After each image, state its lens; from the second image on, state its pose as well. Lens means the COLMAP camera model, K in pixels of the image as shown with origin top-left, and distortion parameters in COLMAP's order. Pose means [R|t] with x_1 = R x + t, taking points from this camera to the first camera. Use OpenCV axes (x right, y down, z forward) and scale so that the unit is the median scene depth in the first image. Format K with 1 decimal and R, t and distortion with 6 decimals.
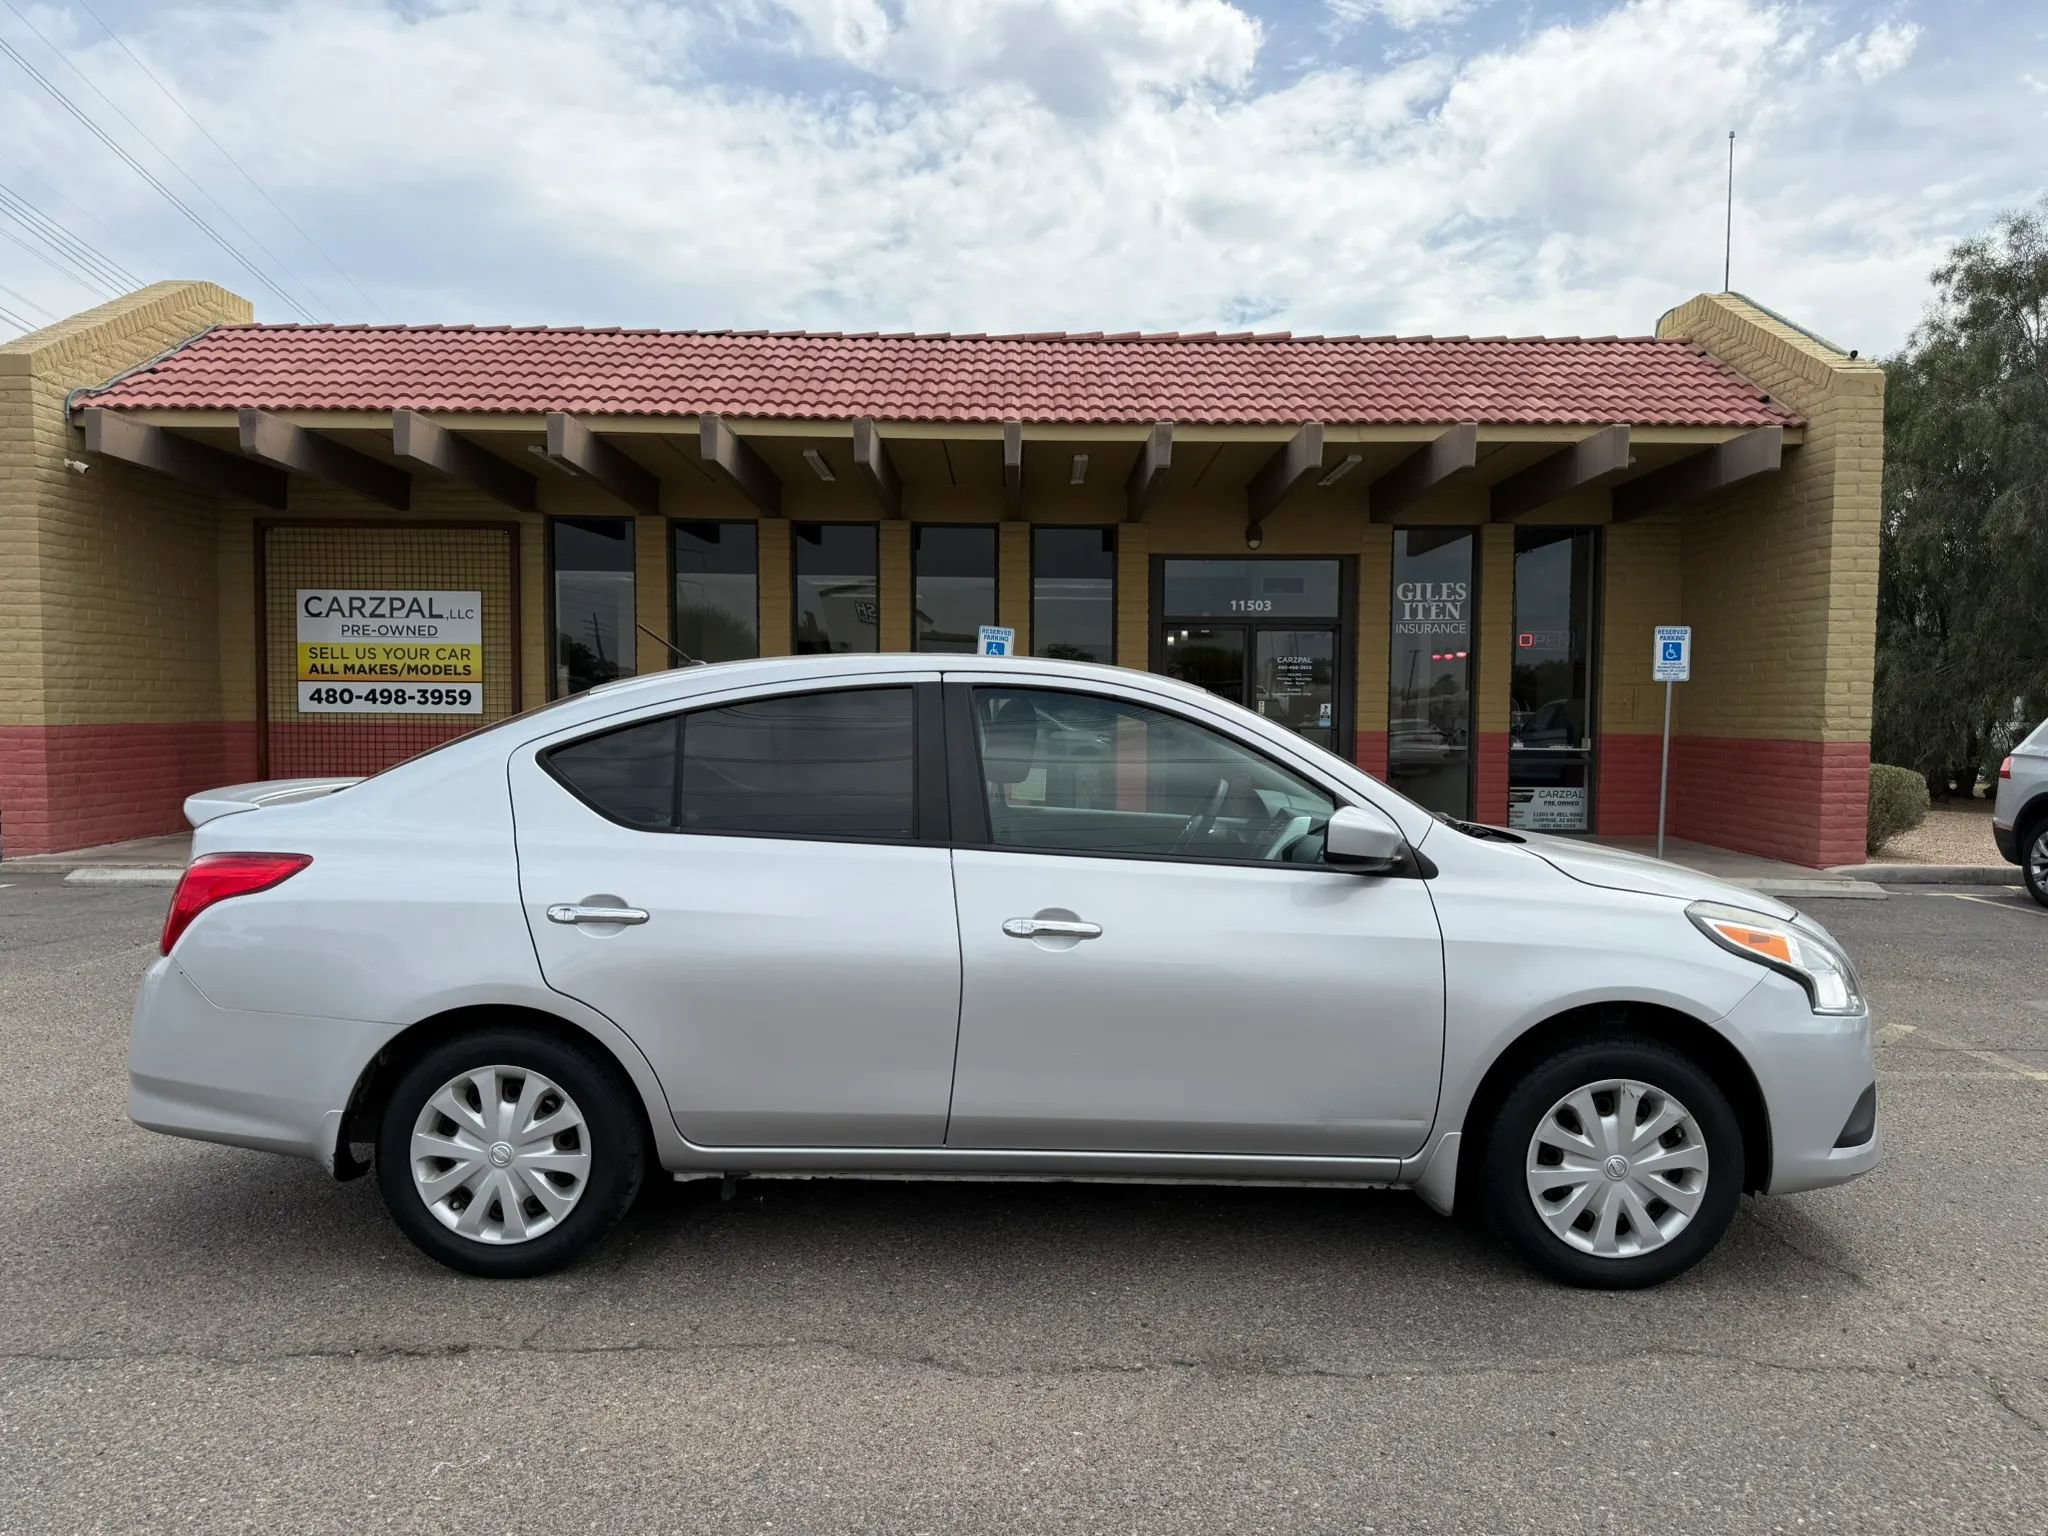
lens RADIAL K [[1439.2, 0, 1029.3], [0, 1439.2, 775.3], [0, 0, 1]] dist [0.015001, -0.011548]
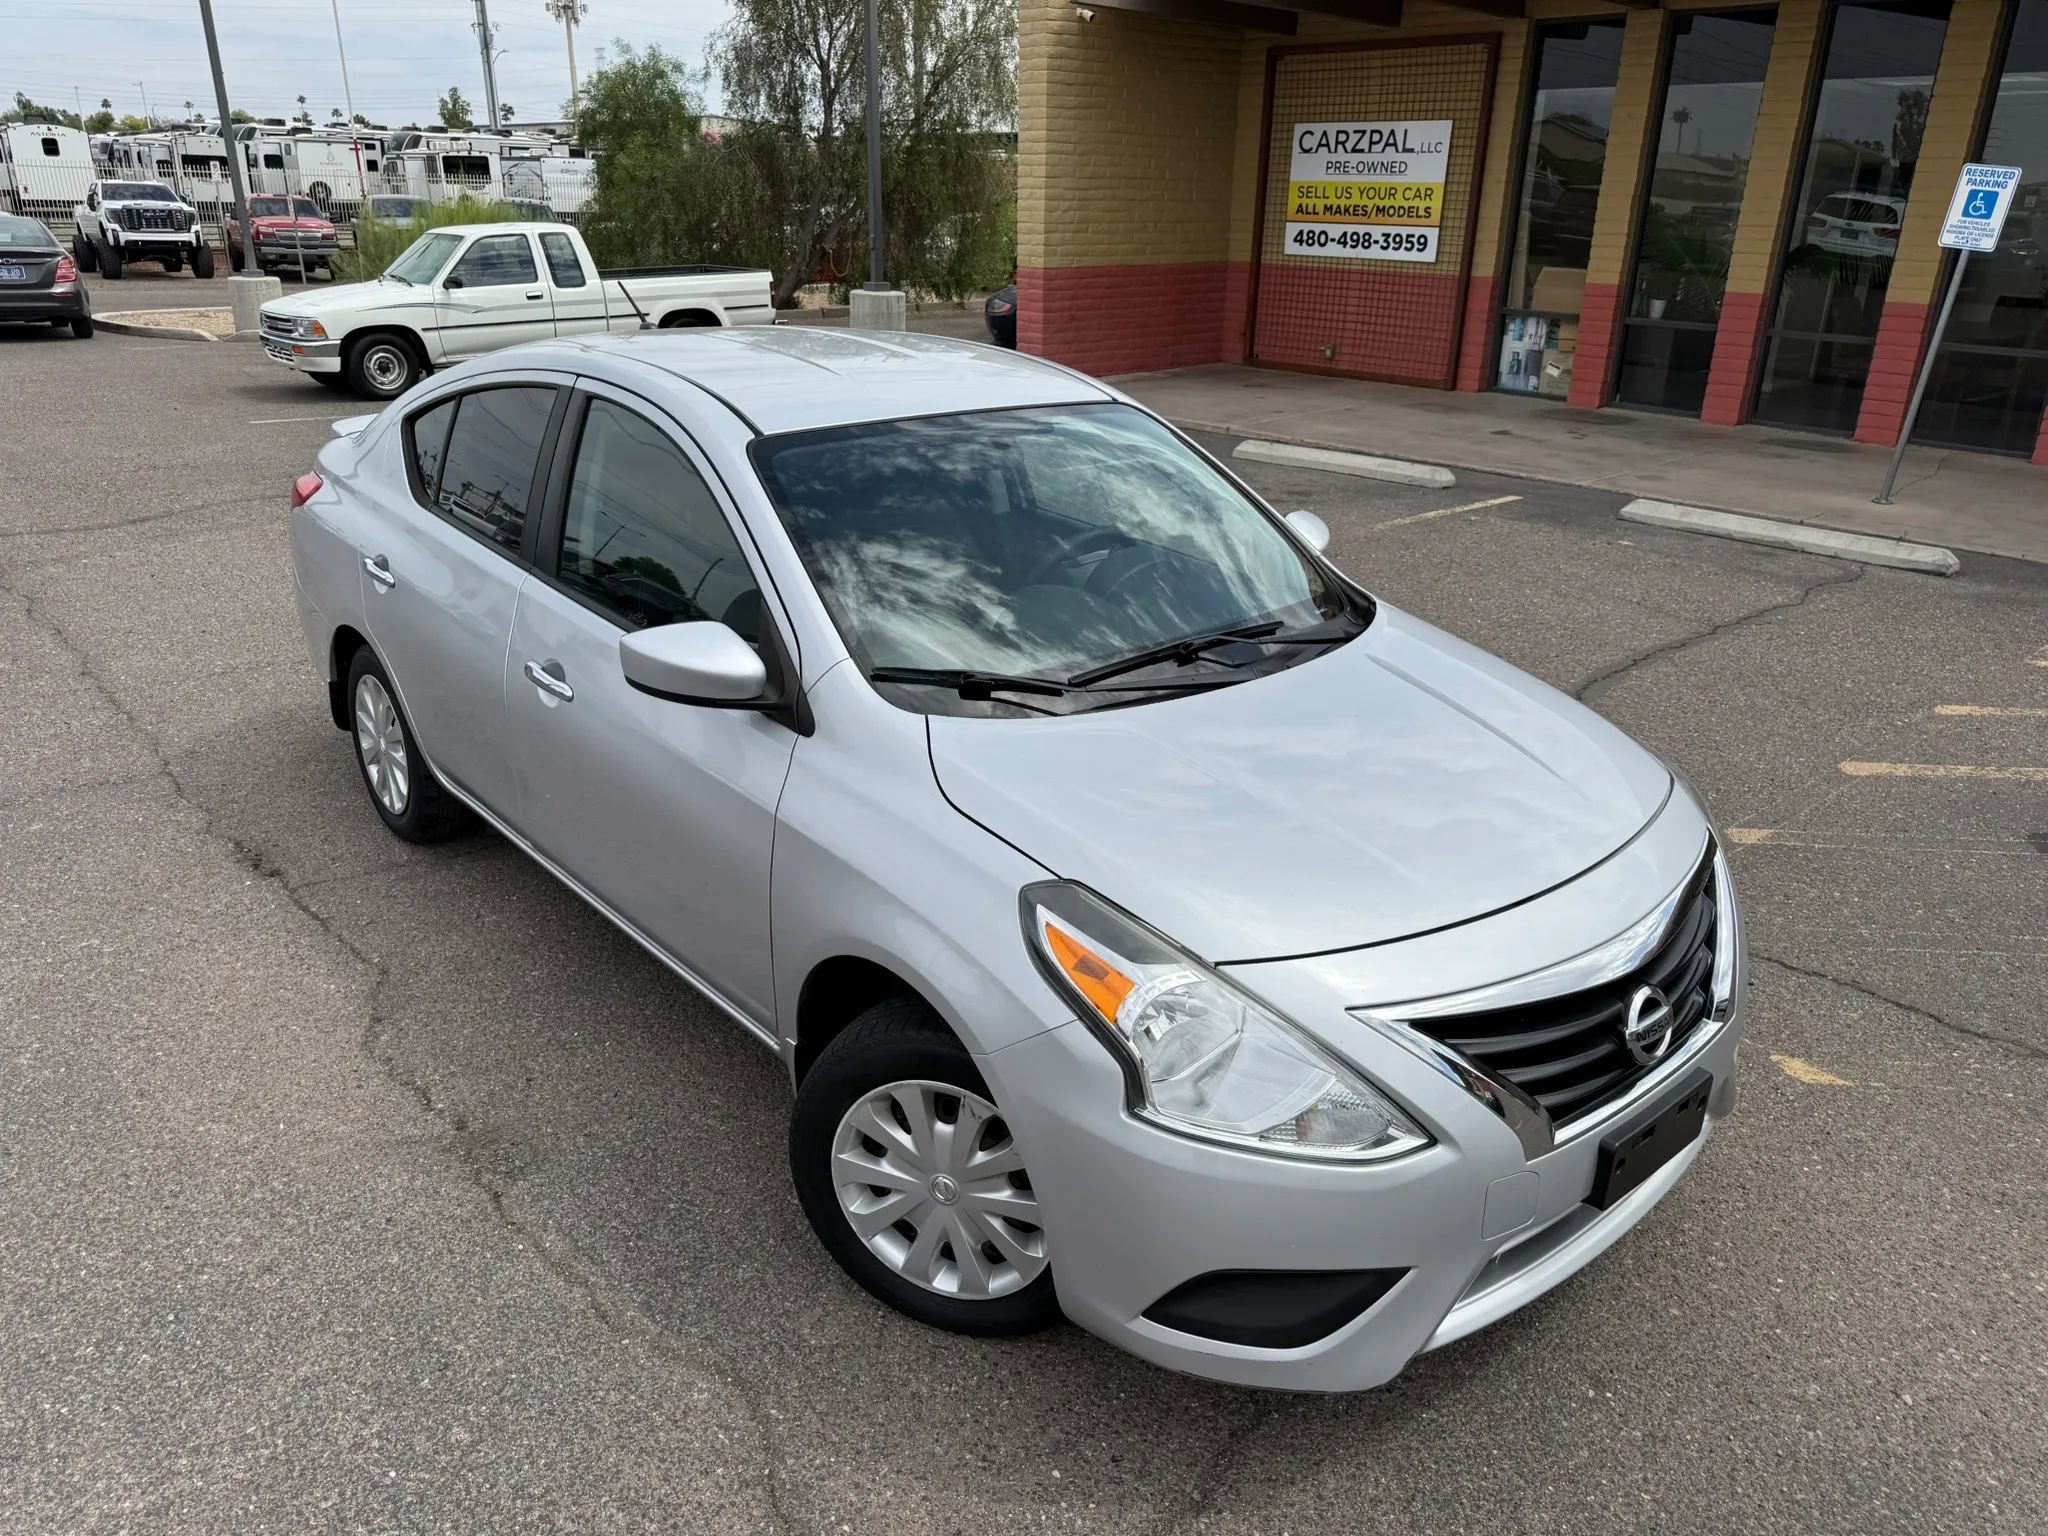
lens RADIAL K [[1455.2, 0, 1021.0], [0, 1455.2, 783.2], [0, 0, 1]] dist [0.009223, -0.009054]
pose [[0.654221, 0.288410, -0.699153, 0.214601], [-0.045249, 0.937704, 0.344475, -0.041687], [0.754949, -0.193727, 0.626516, 0.145466]]
